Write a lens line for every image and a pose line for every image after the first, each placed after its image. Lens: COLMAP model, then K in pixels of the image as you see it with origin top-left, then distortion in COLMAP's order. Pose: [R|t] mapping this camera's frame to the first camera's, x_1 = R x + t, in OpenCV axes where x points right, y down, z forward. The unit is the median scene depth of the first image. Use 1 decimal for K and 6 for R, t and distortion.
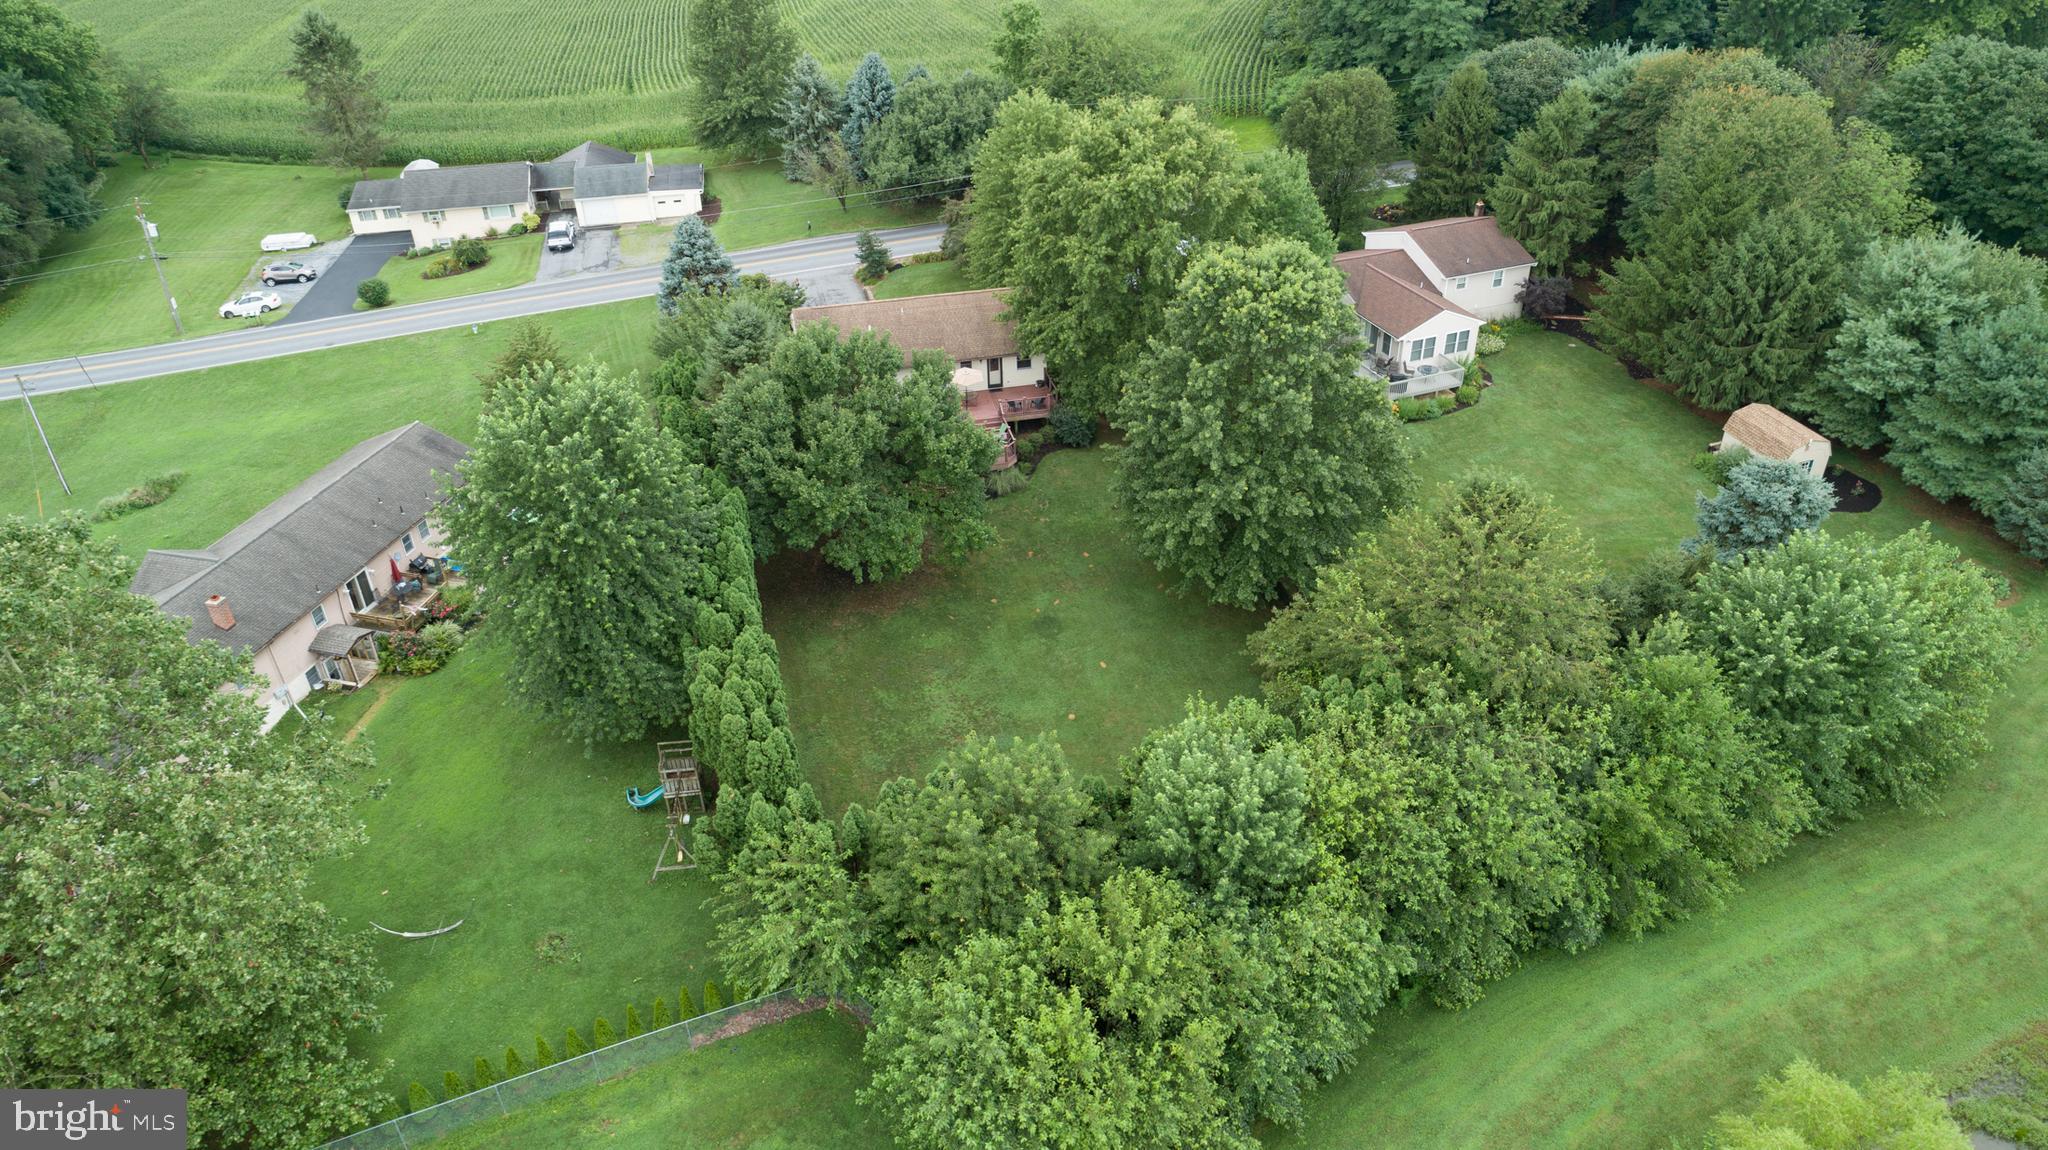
lens RADIAL K [[1369.9, 0, 1024.0], [0, 1369.9, 575.0], [0, 0, 1]] dist [-0.013509, 0.004609]
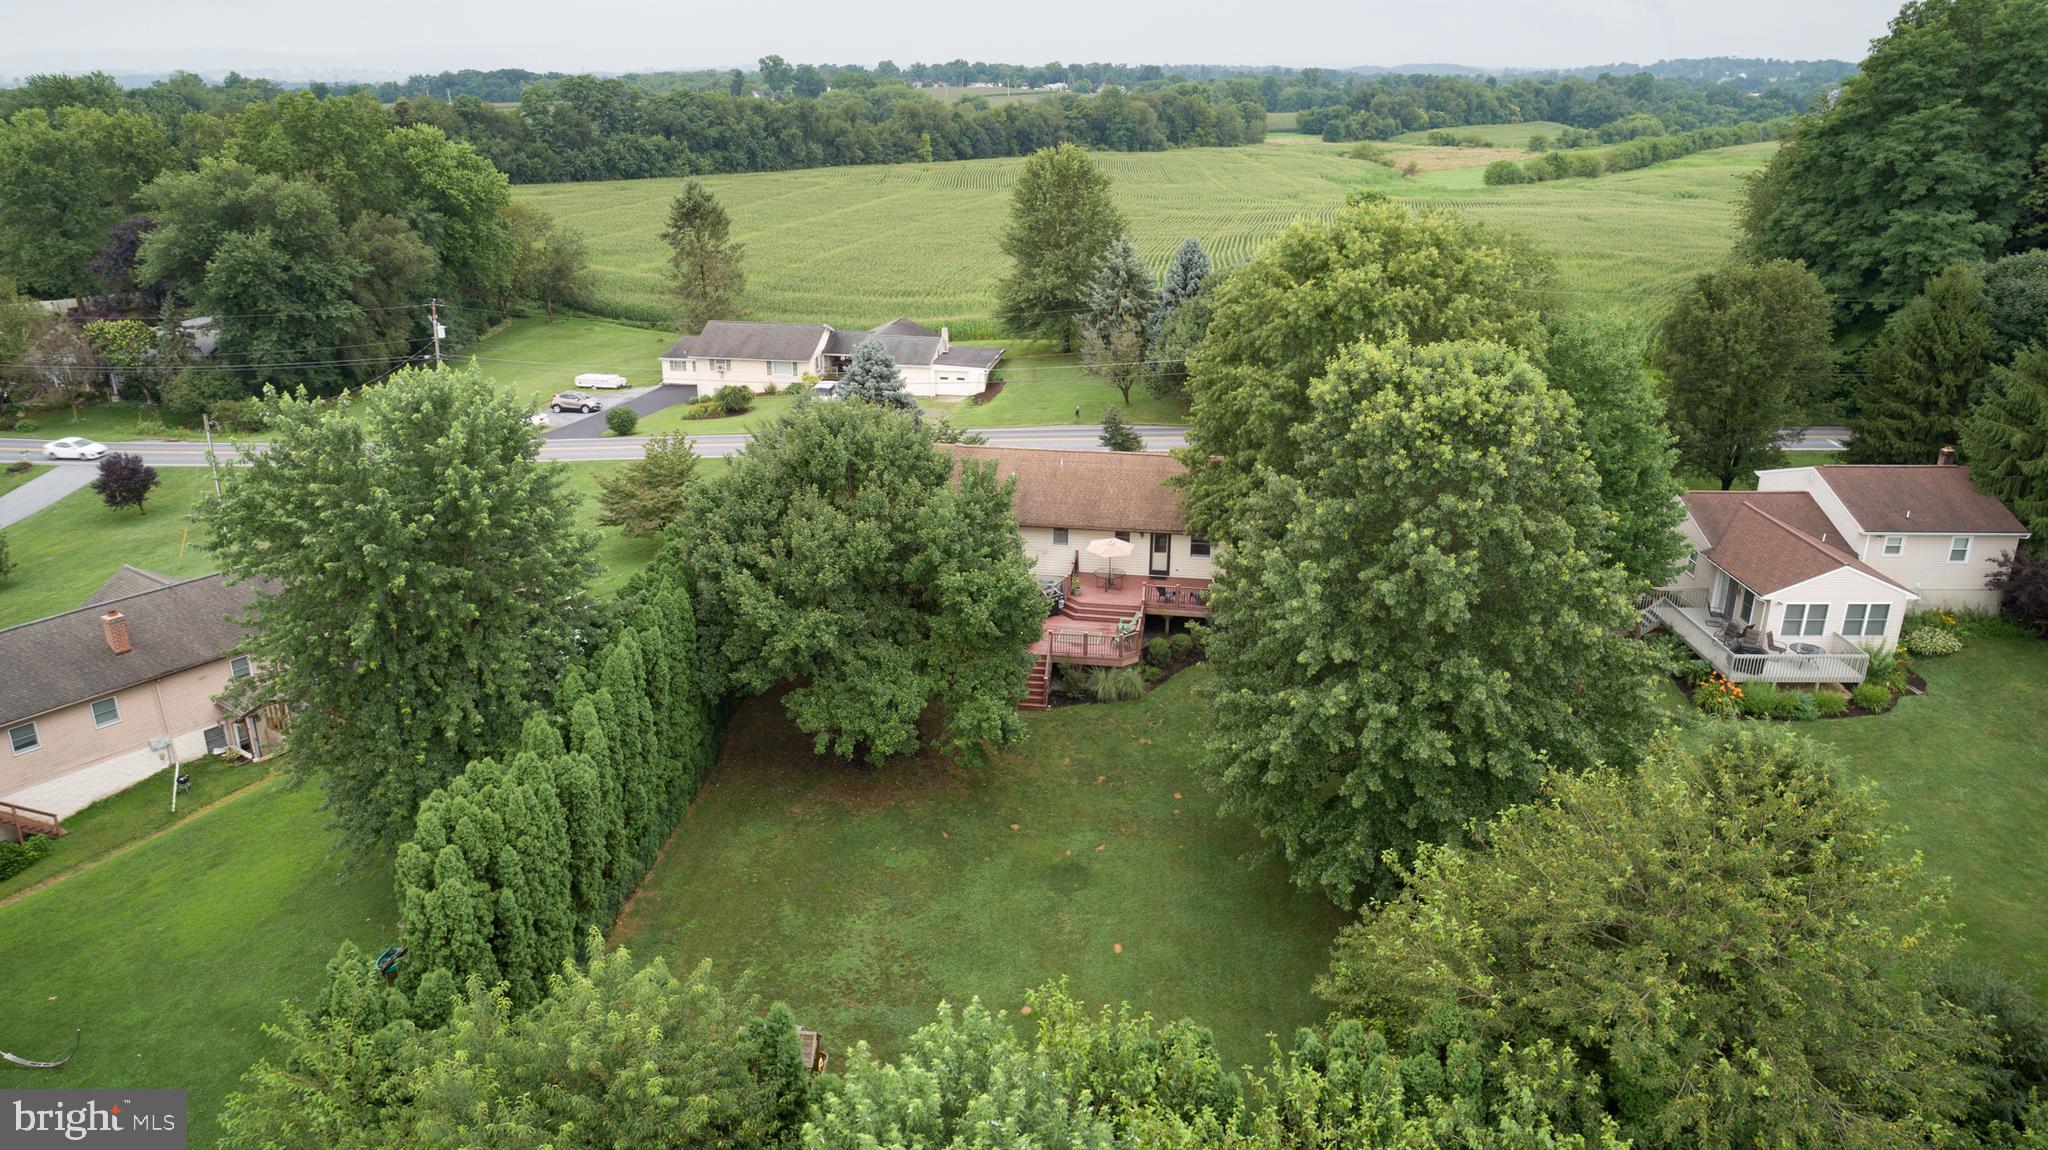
lens RADIAL K [[1403.2, 0, 1010.8], [0, 1403.2, 580.6], [0, 0, 1]] dist [-0.015690, 0.006743]
pose [[0.928508, 0.148144, -0.340479, 0.162592], [-0.219097, 0.958906, -0.180269, 0.022706], [0.299782, 0.241979, 0.922809, 0.256710]]
